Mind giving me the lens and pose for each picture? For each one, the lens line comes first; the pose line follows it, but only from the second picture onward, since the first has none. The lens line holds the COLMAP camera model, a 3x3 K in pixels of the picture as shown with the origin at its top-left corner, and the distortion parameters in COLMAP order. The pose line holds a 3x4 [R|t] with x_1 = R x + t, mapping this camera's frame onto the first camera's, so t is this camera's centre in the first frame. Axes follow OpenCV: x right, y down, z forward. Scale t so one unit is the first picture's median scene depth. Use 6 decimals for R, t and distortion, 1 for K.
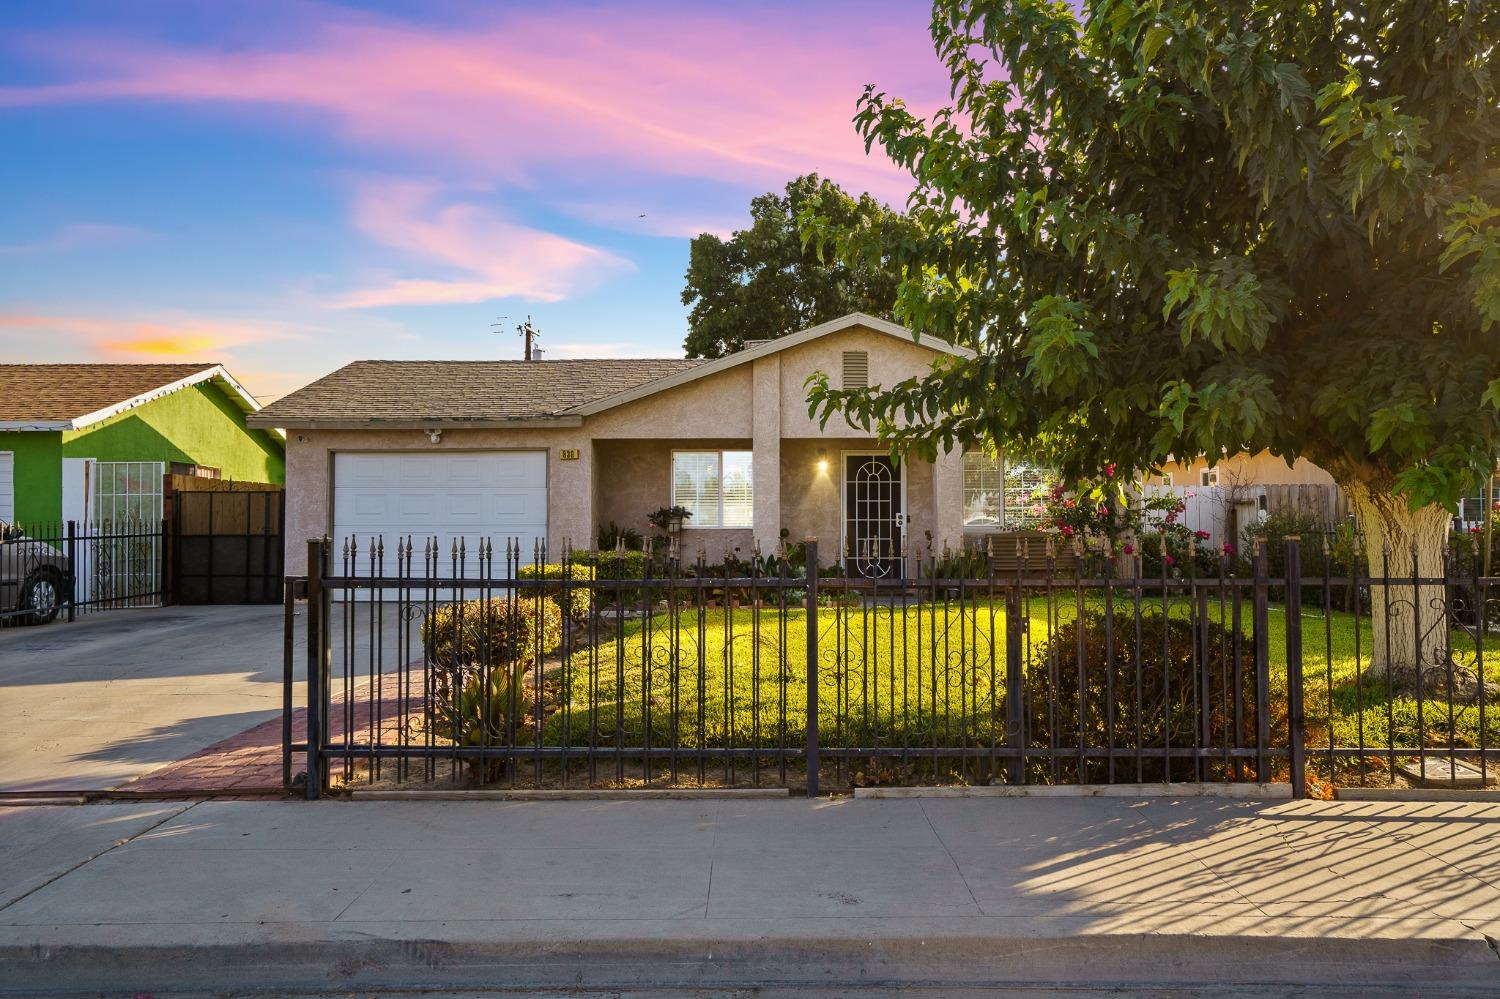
lens RADIAL K [[1133.7, 0, 754.3], [0, 1133.7, 496.1], [0, 0, 1]] dist [0.013223, 0.000294]
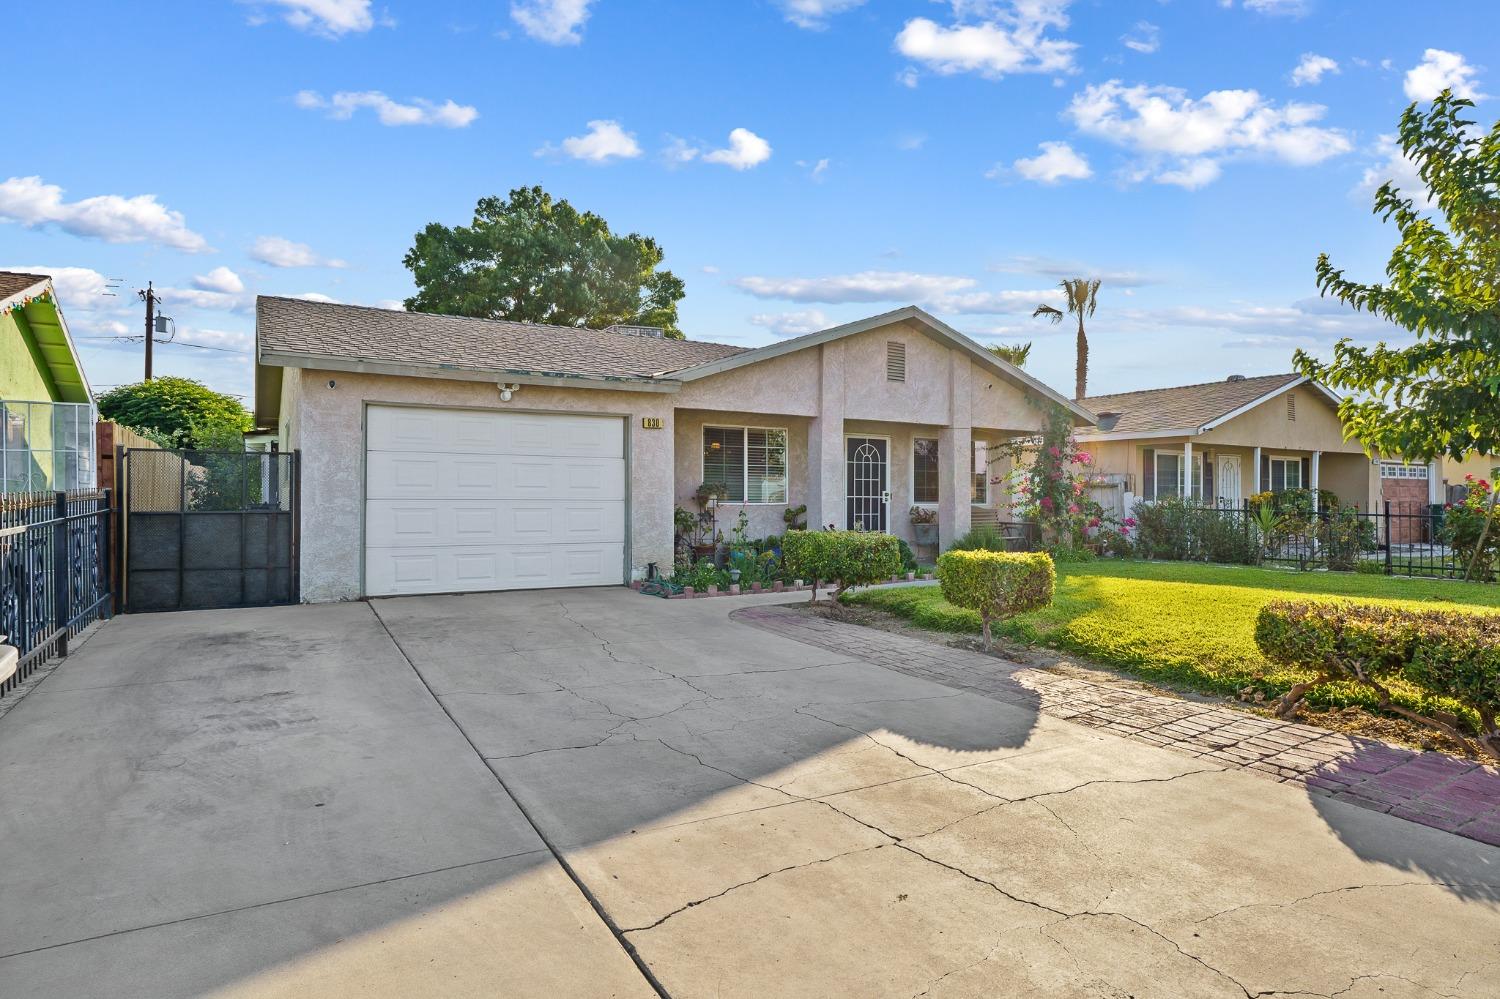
lens RADIAL K [[850.8, 0, 752.9], [0, 850.8, 498.5], [0, 0, 1]] dist [-0.027132, 0.007761]
pose [[0.855533, 0.006644, 0.517706, -0.445559], [-0.020033, 0.999594, 0.020277, 0.008359], [-0.517361, -0.027719, 0.855318, 0.370760]]
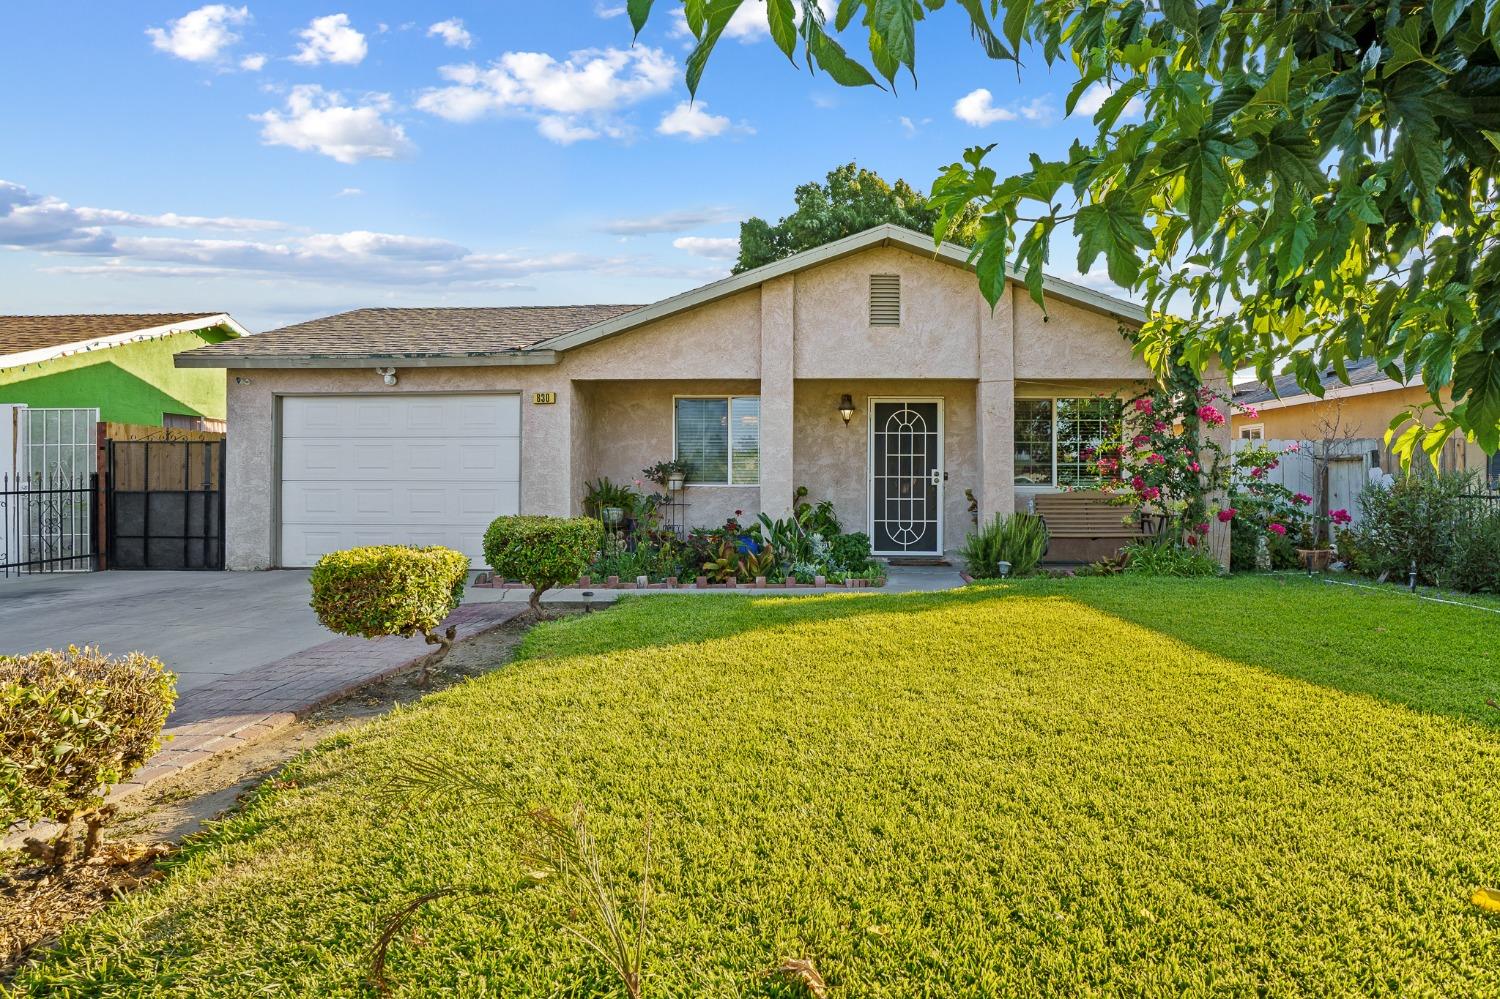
lens RADIAL K [[850.8, 0, 781.2], [0, 850.8, 482.0], [0, 0, 1]] dist [-0.027132, 0.007761]
pose [[0.999241, 0.004768, -0.038665, 0.037811], [-0.003699, 0.999610, 0.027670, 0.007552], [0.038782, -0.027506, 0.998869, 0.370816]]
